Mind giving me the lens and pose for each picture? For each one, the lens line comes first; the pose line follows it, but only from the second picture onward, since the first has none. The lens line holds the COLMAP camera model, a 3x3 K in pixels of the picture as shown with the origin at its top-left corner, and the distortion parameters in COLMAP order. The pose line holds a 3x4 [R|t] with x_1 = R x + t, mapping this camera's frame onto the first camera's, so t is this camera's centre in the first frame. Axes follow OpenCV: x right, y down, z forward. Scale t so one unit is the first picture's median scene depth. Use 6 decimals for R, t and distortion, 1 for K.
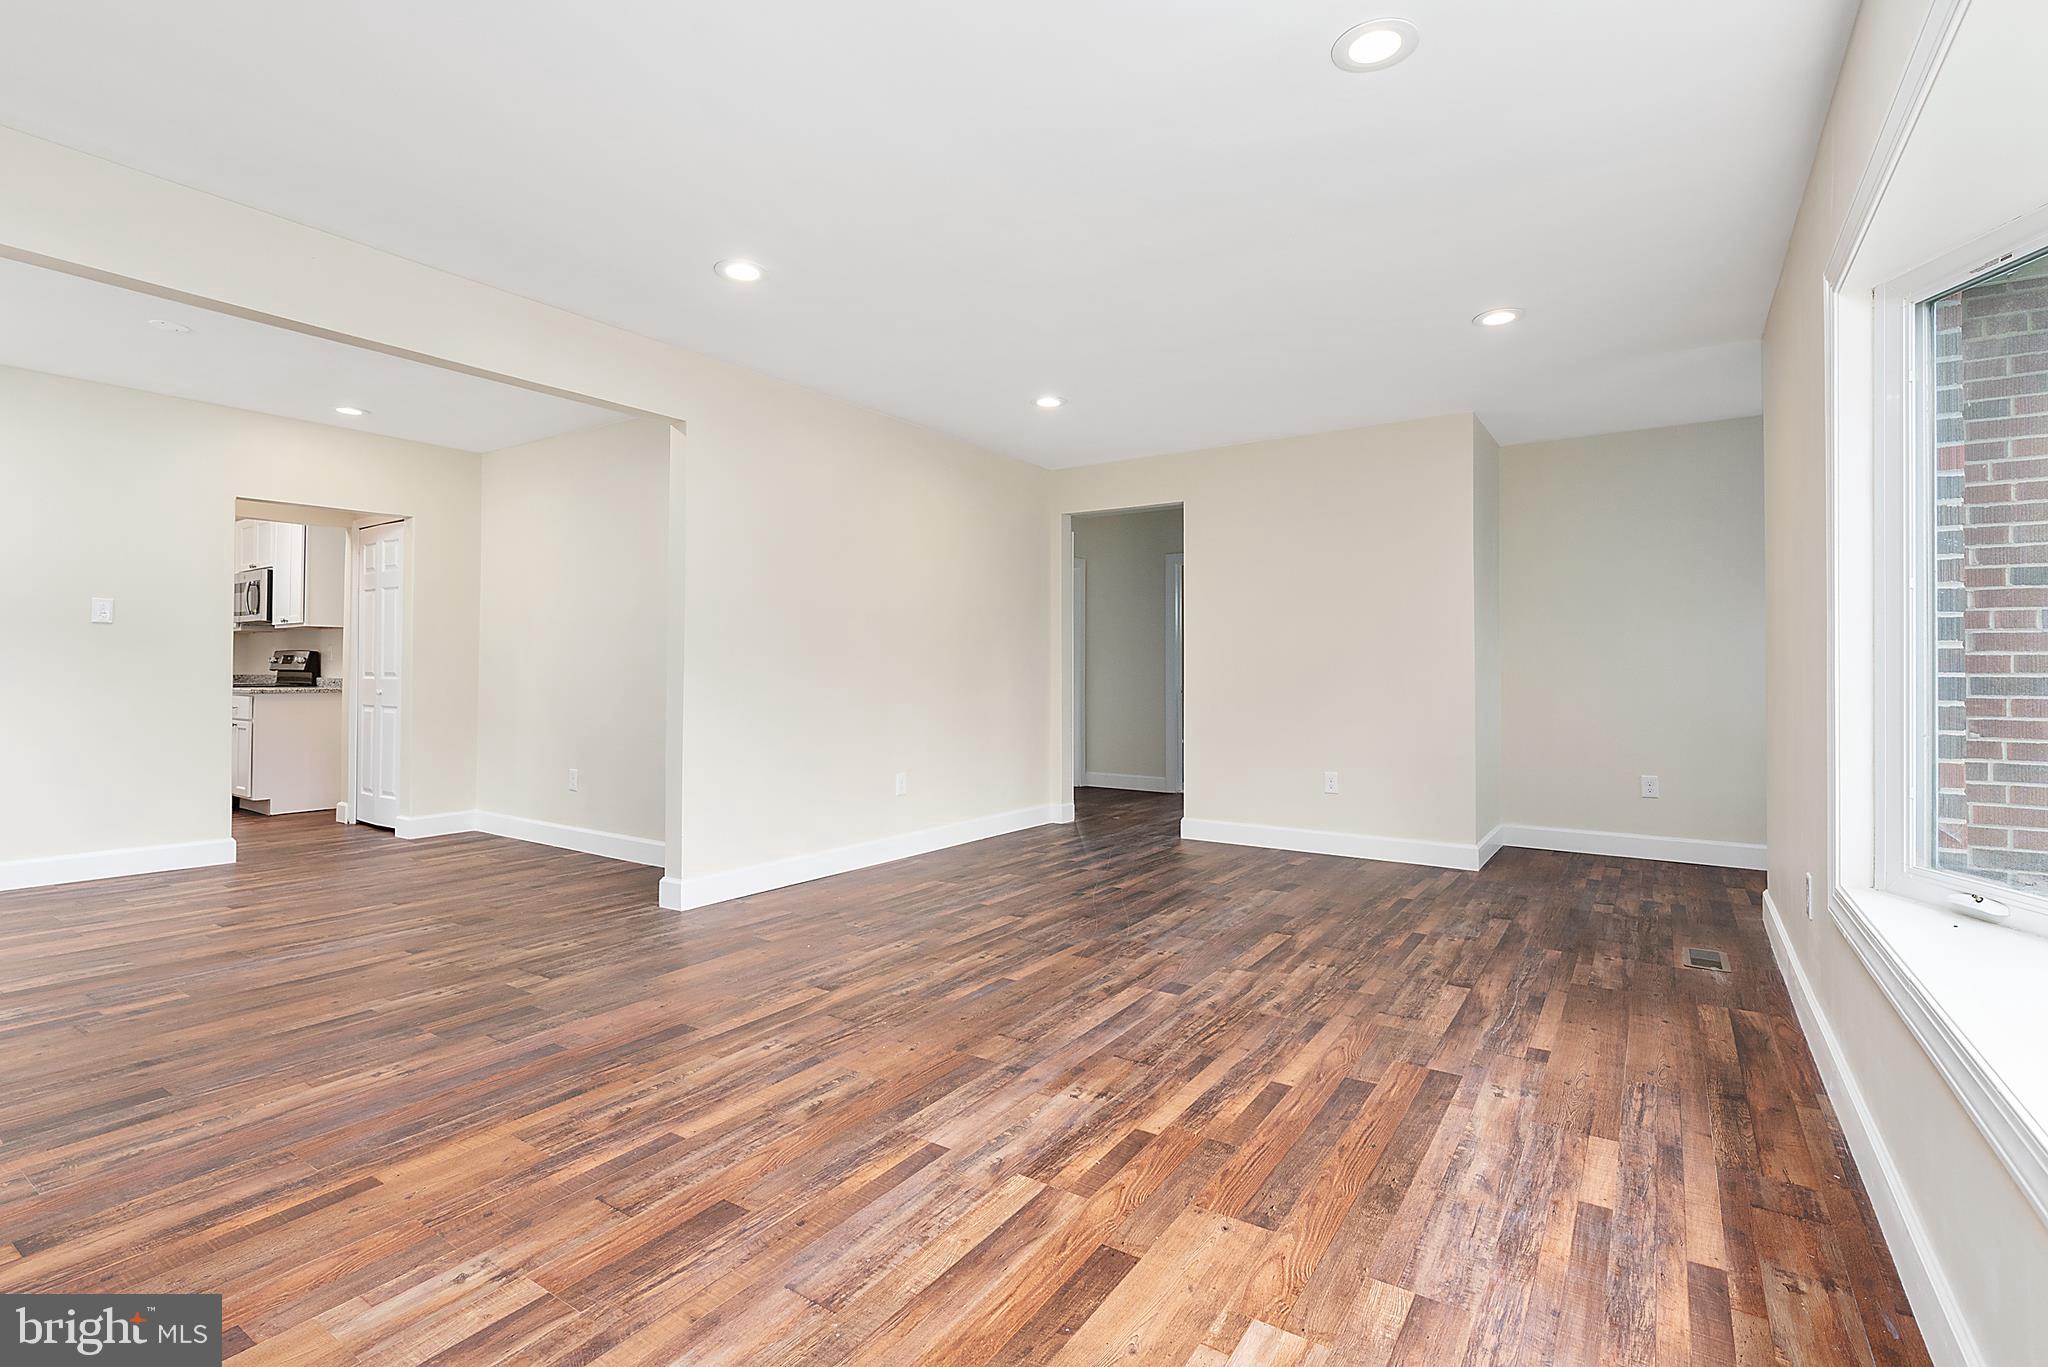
lens RADIAL K [[946.5, 0, 1021.7], [0, 946.5, 654.7], [0, 0, 1]] dist [-0.000207, -0.000624]
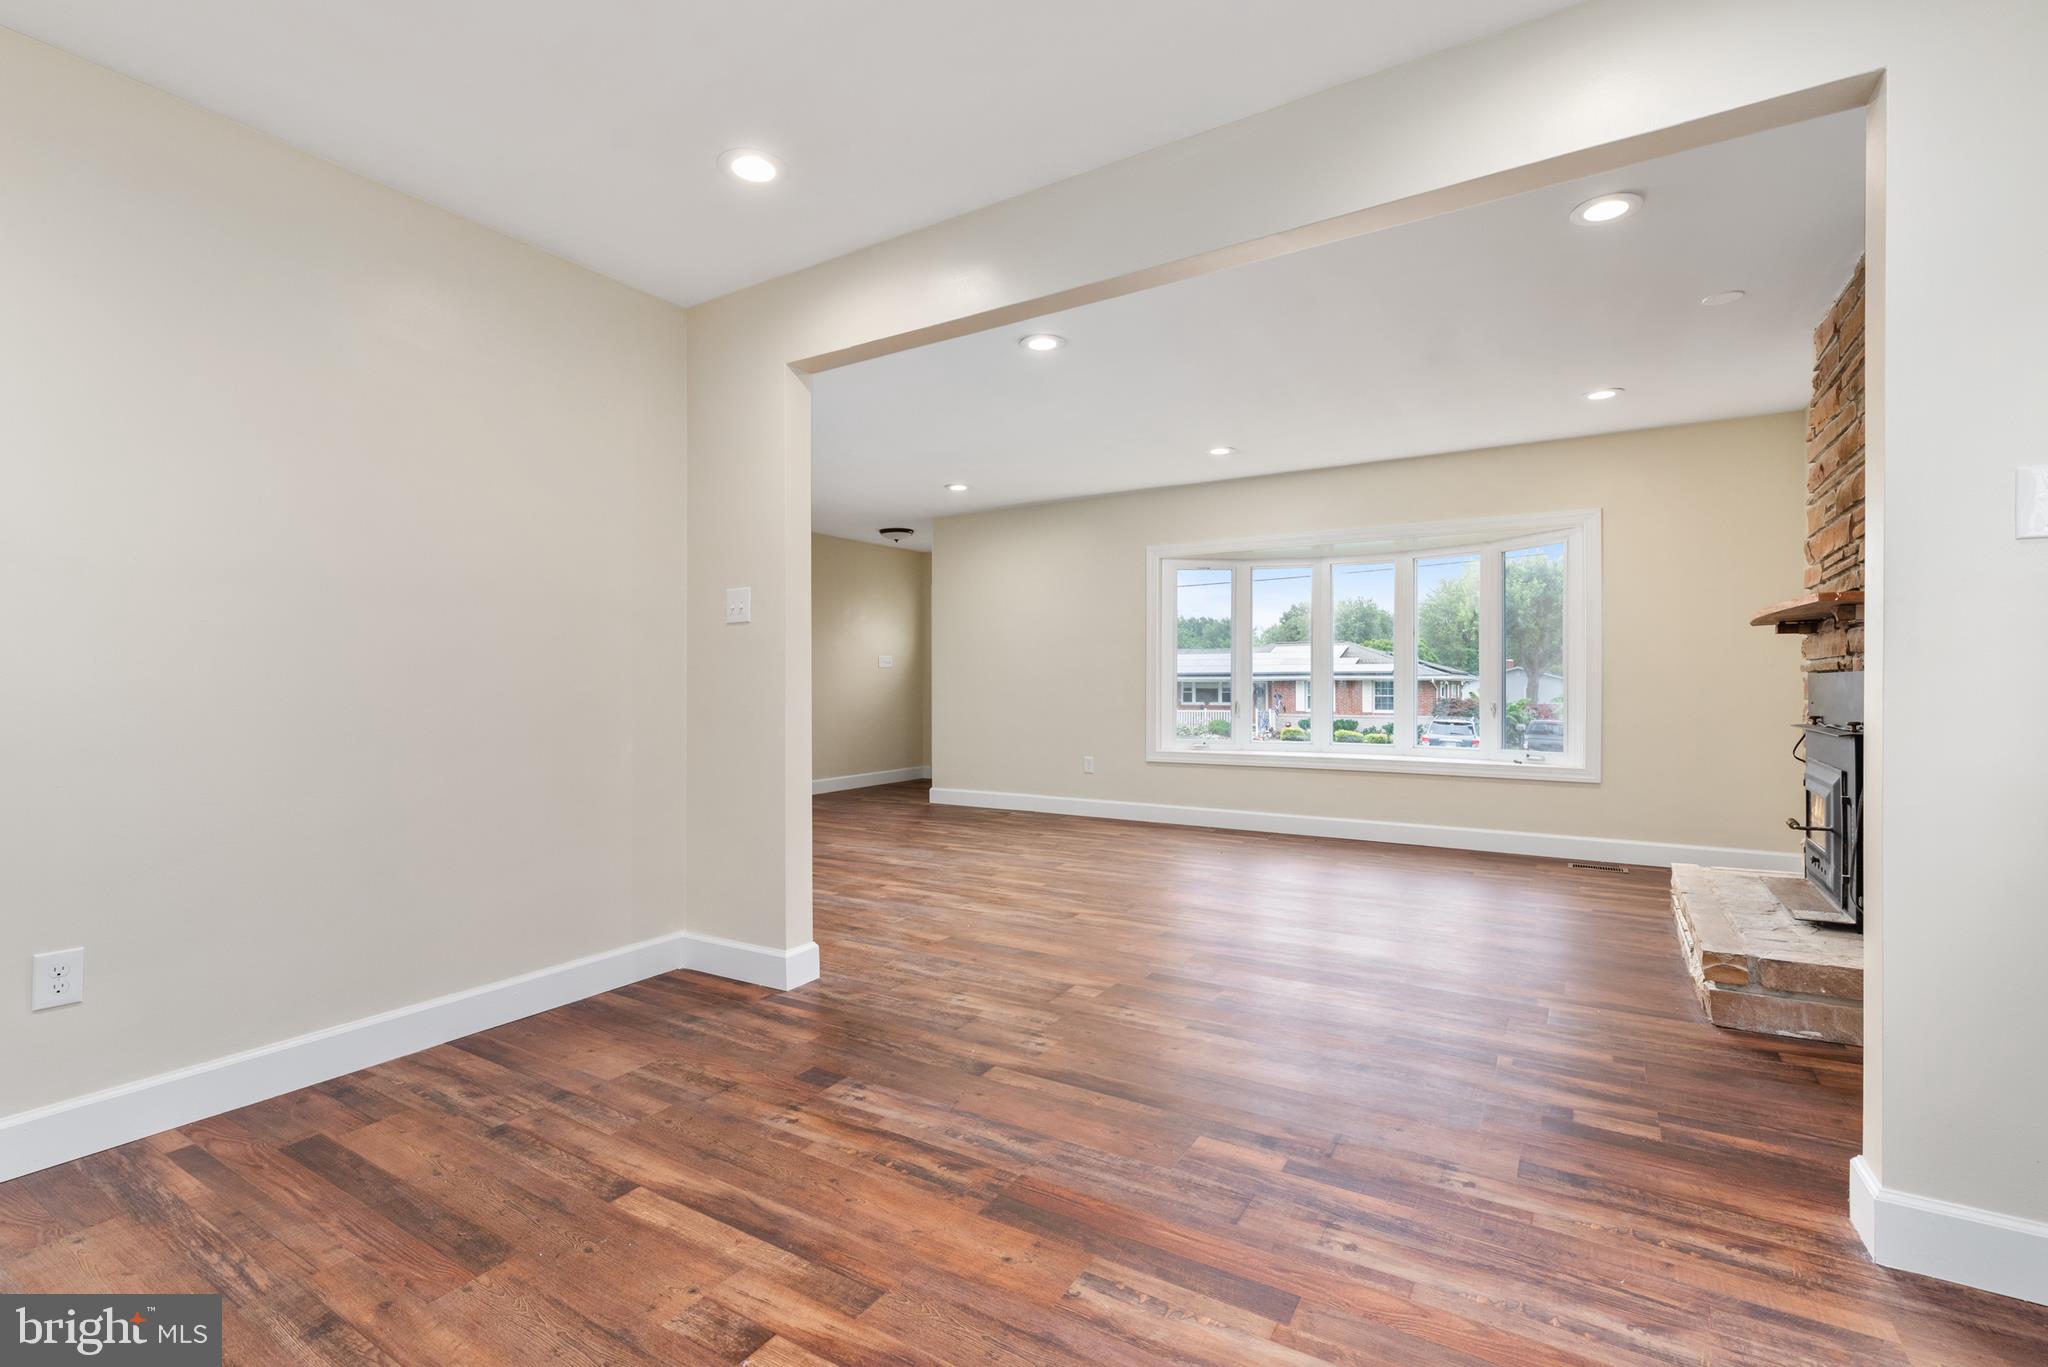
lens RADIAL K [[917.0, 0, 1024.0], [0, 917.0, 683.5], [0, 0, 1]] dist [-0.000392, -0.000106]
pose [[-0.036787, -0.007571, 0.999294, -2.074382], [-0.016631, 0.999837, 0.006963, 0.014012], [-0.999185, -0.016363, -0.036907, 1.532959]]
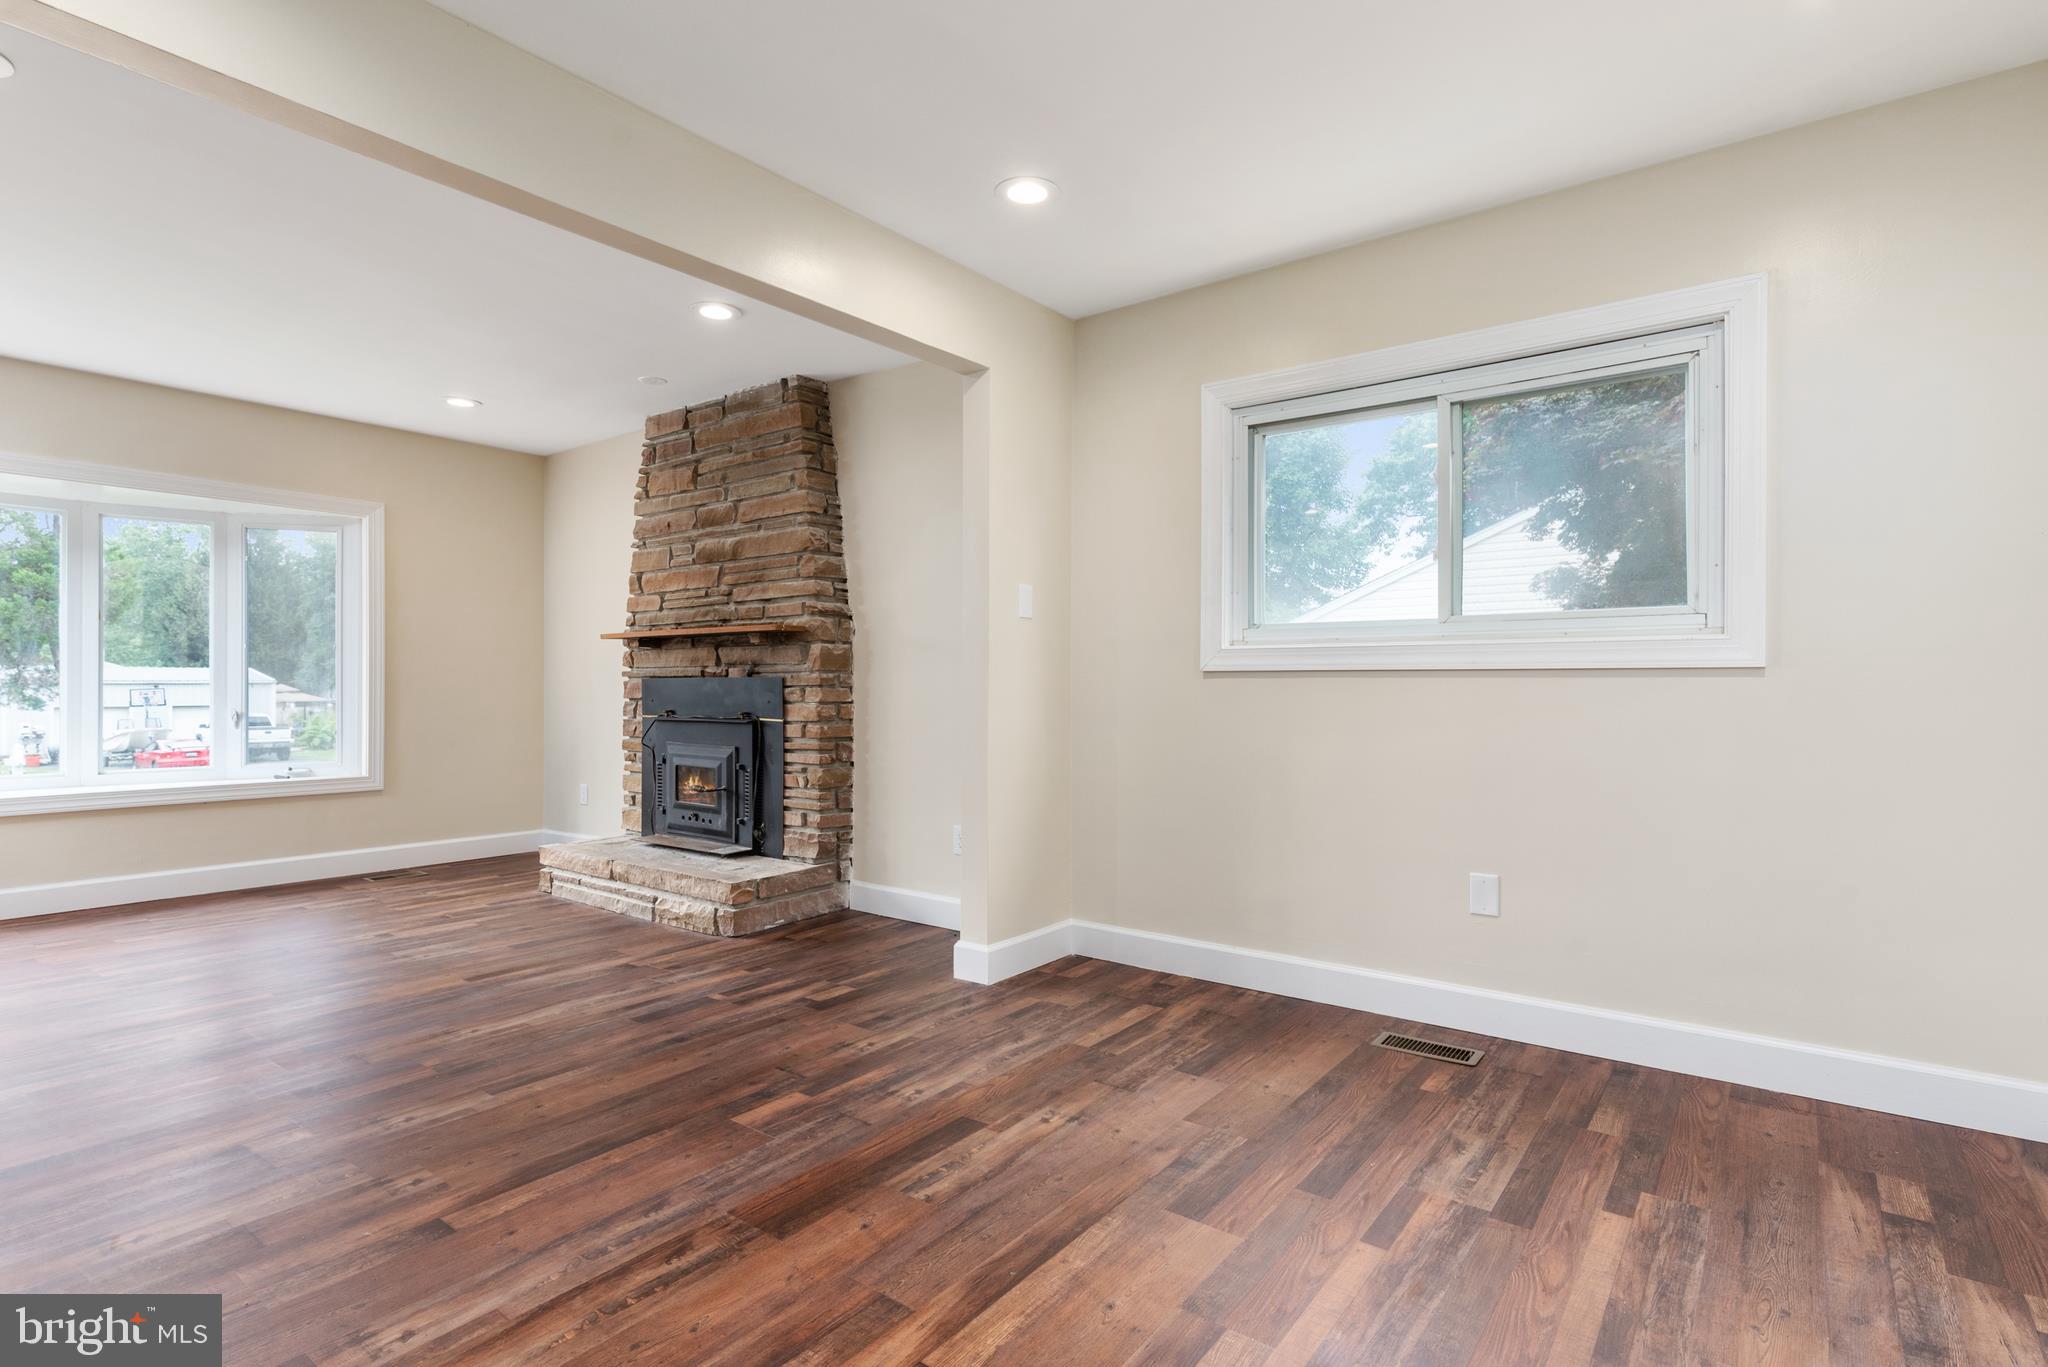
lens RADIAL K [[1014.5, 0, 1043.6], [0, 1014.5, 688.1], [0, 0, 1]] dist [-0.001331, -0.000416]
pose [[-0.998940, -0.006938, 0.045496, -1.531404], [-0.007609, 0.999865, -0.014587, 0.034838], [-0.045389, -0.014918, -0.998858, 2.371656]]
